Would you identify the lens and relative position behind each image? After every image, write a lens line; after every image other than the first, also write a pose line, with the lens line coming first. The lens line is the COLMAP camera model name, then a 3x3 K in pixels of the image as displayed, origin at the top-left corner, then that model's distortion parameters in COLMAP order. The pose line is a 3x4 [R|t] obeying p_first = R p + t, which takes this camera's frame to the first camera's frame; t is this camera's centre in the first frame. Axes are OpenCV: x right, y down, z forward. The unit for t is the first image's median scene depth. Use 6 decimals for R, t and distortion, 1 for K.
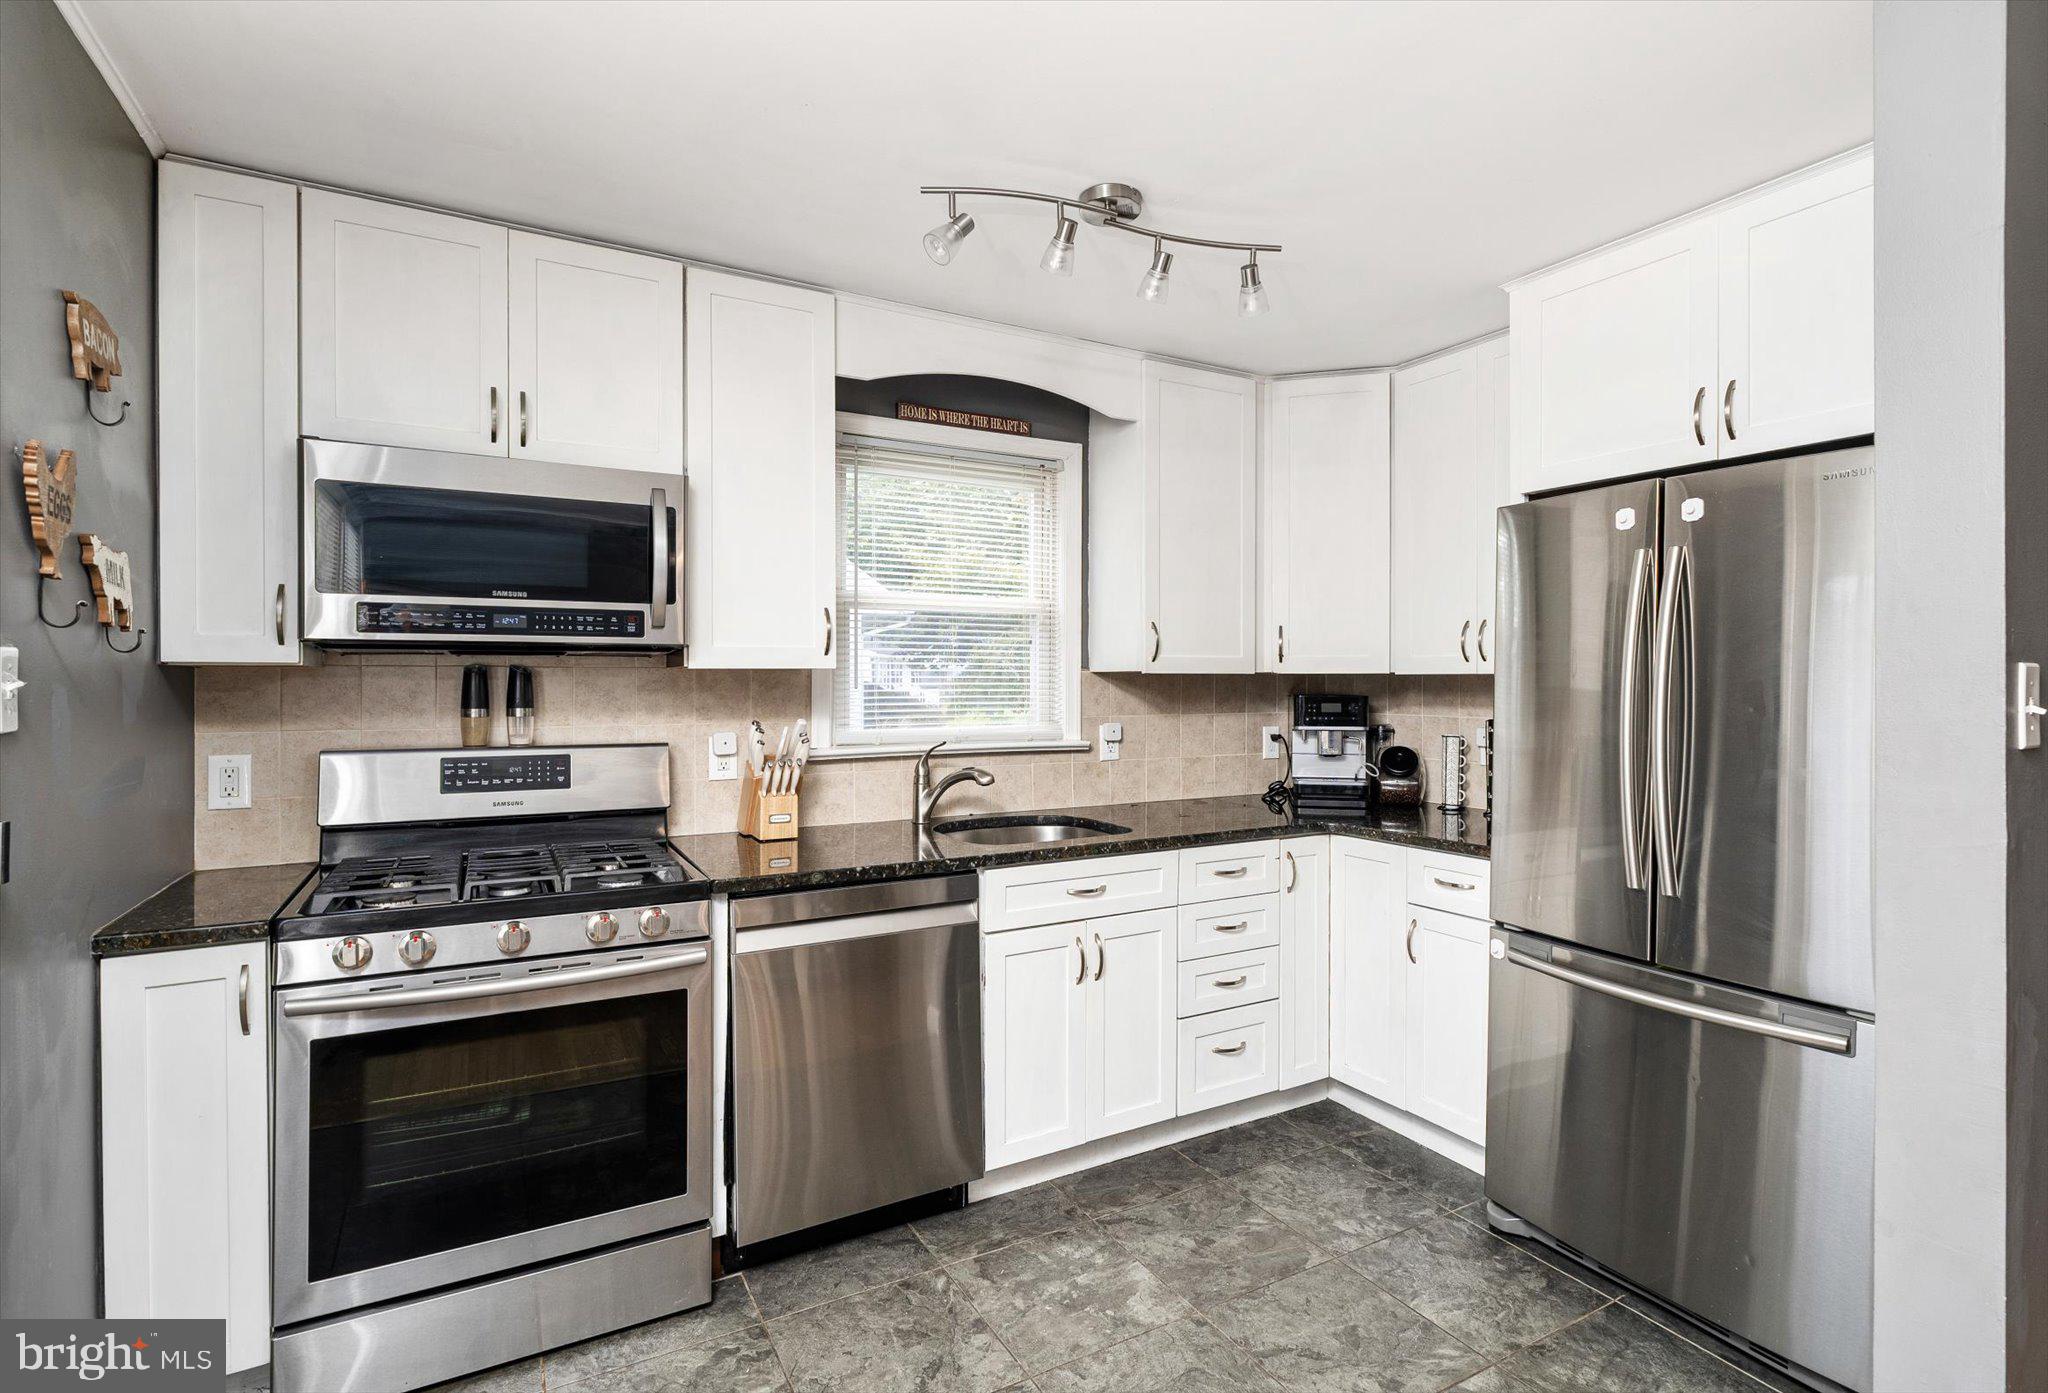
lens RADIAL K [[963.2, 0, 1032.8], [0, 963.2, 689.1], [0, 0, 1]] dist [-0.002494, 0.001968]
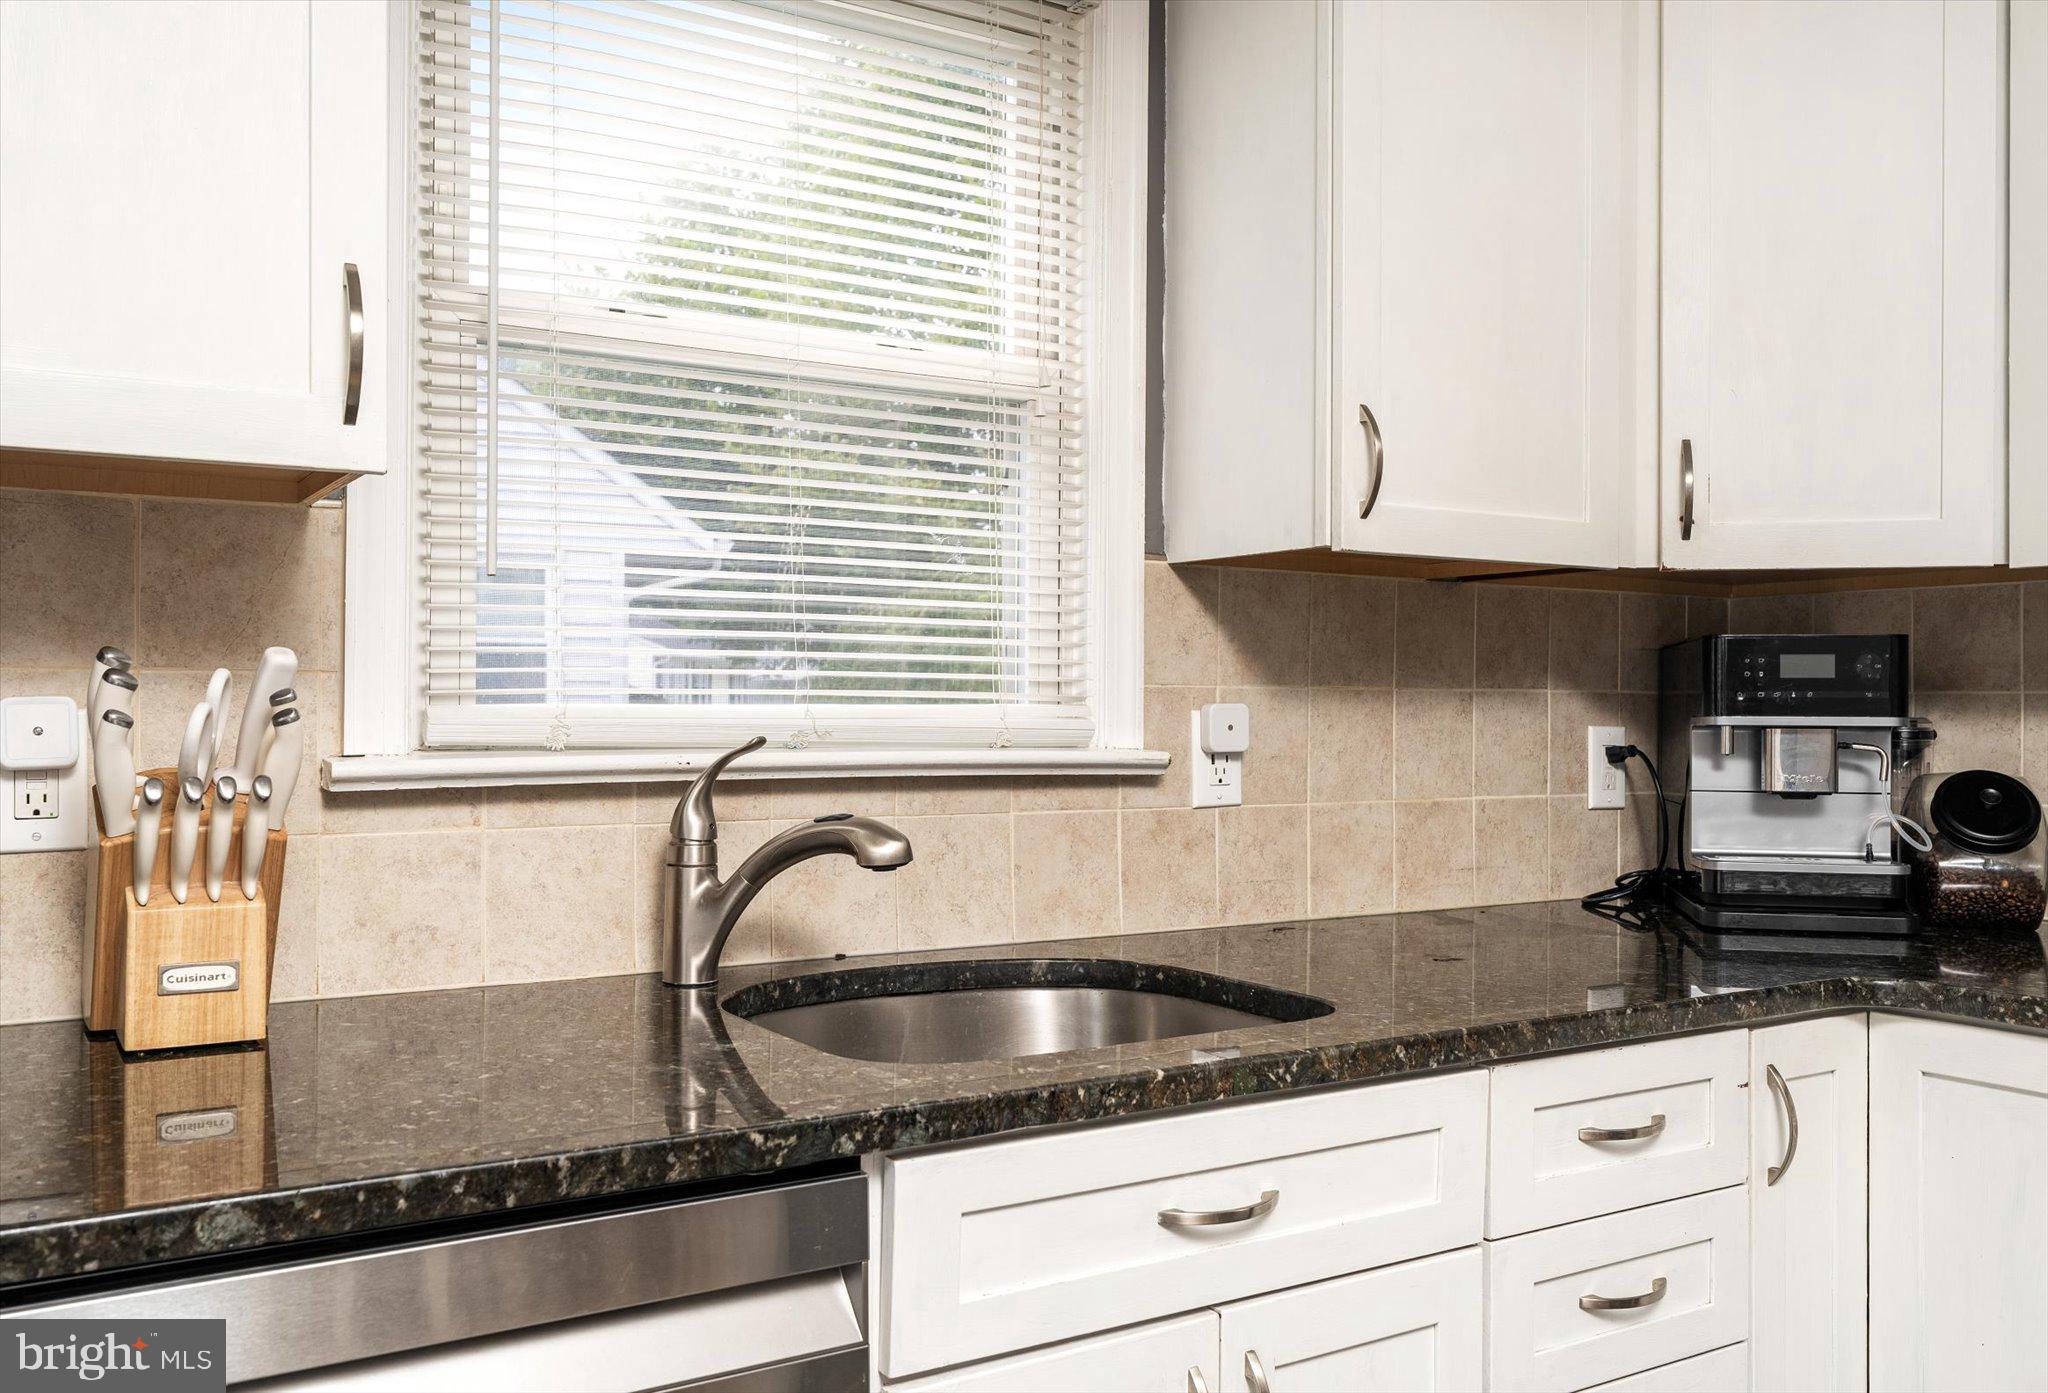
lens RADIAL K [[1704.6, 0, 1028.4], [0, 1704.6, 686.2], [0, 0, 1]] dist [0.013790, -0.011750]
pose [[0.998877, 0.004936, 0.047116, -0.030597], [-0.004073, 0.999823, -0.018389, 0.052288], [-0.047198, 0.018177, 0.998720, 0.453745]]
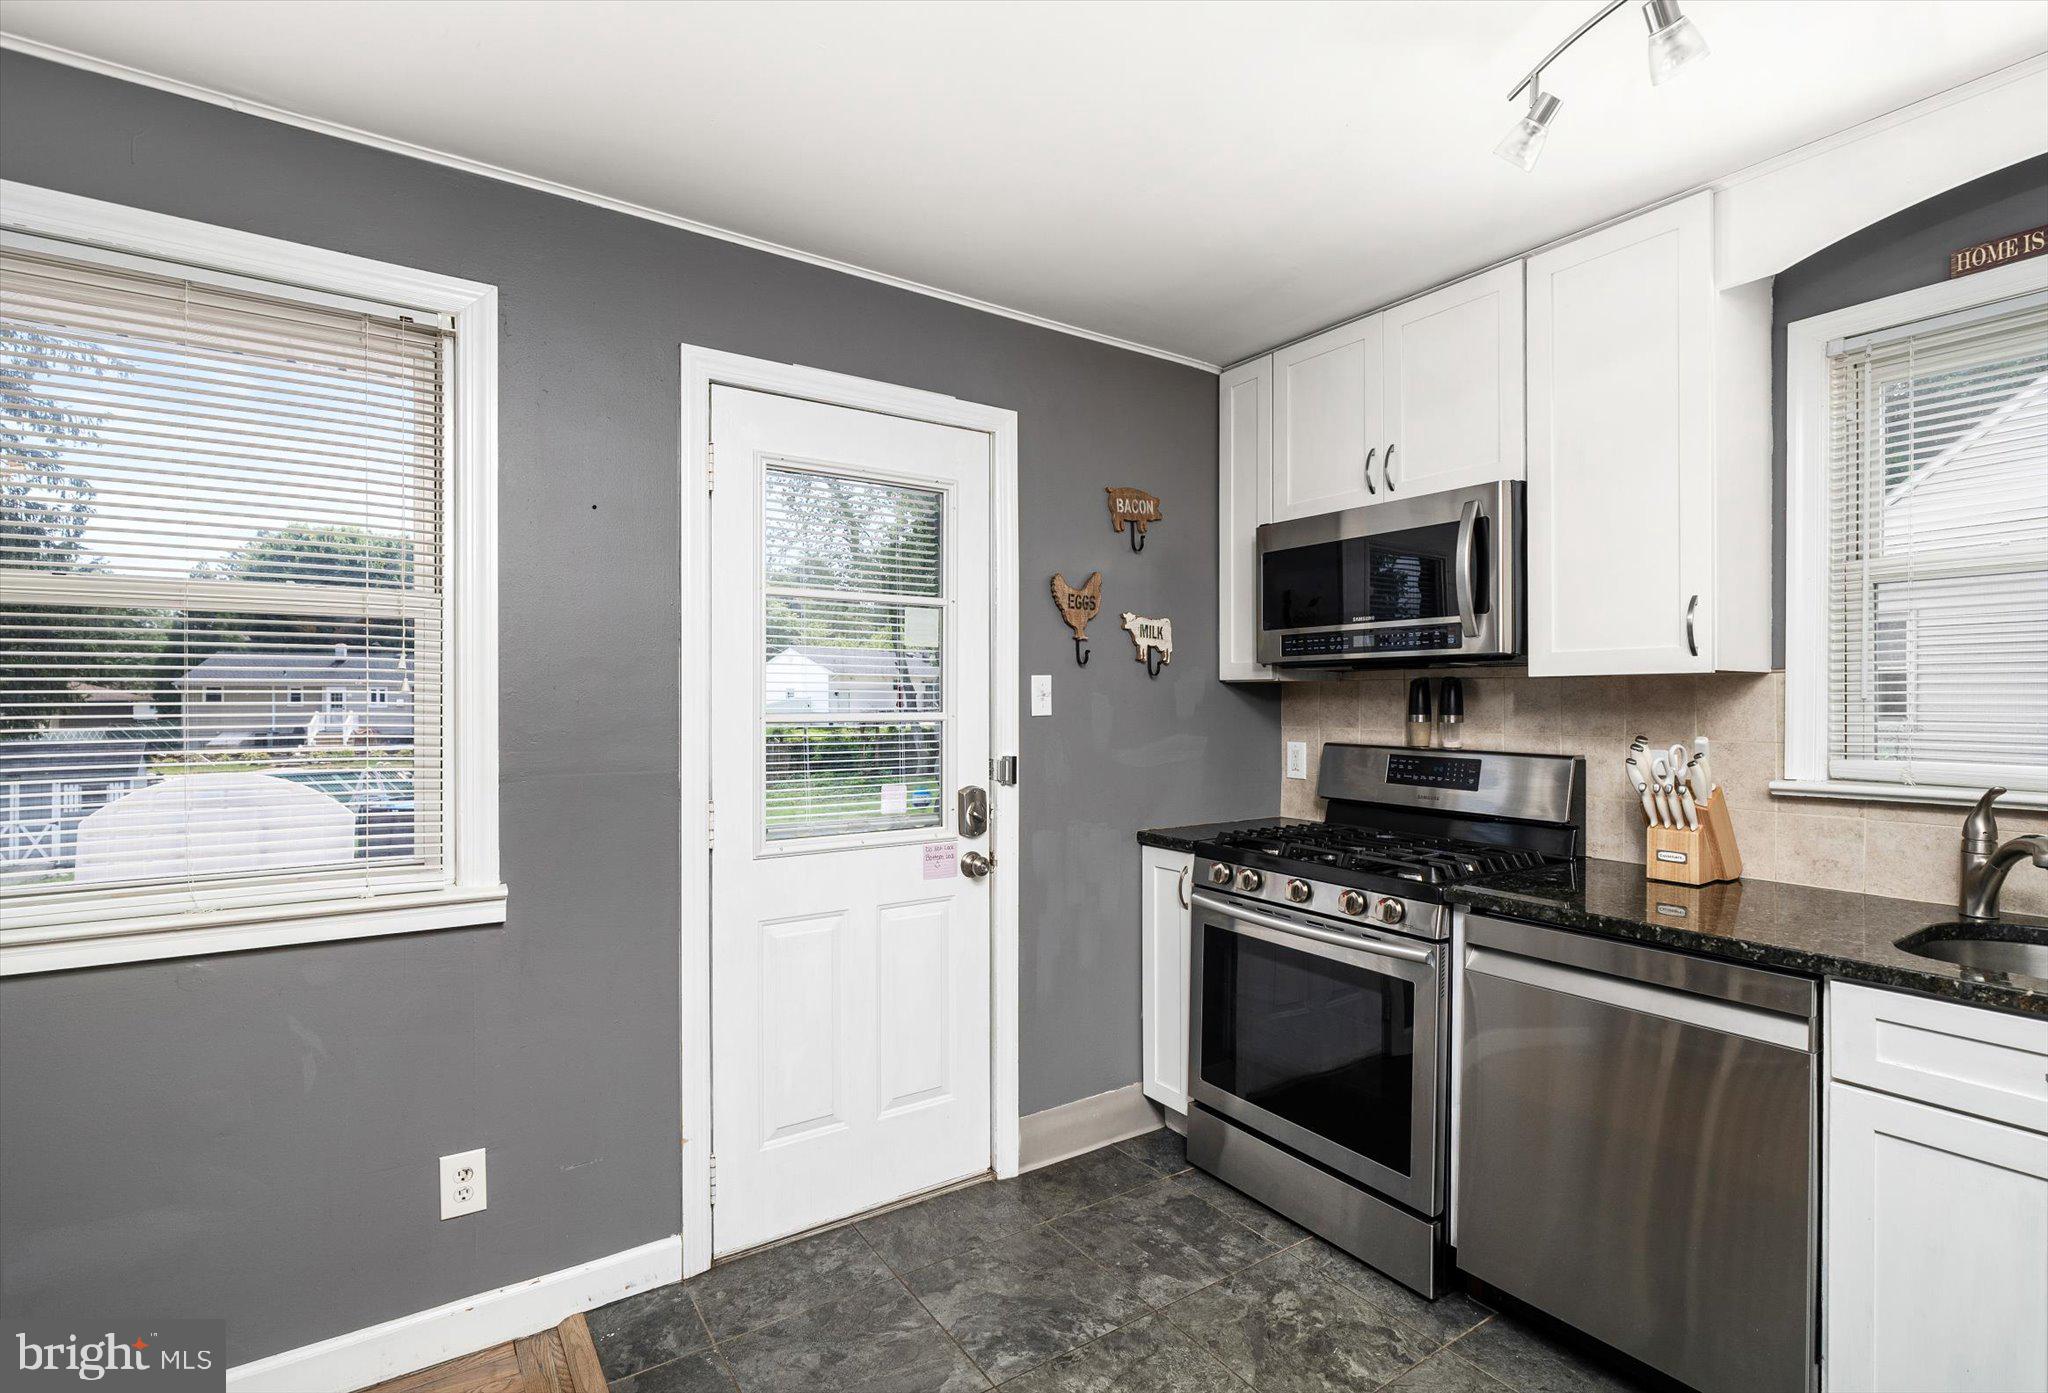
lens RADIAL K [[963.2, 0, 1028.2], [0, 963.2, 703.7], [0, 0, 1]] dist [-0.002494, 0.001968]
pose [[0.091637, 0.004960, -0.995780, 0.500761], [-0.007924, 0.999960, 0.004251, 0.004957], [0.995761, 0.007501, 0.091673, 0.376615]]
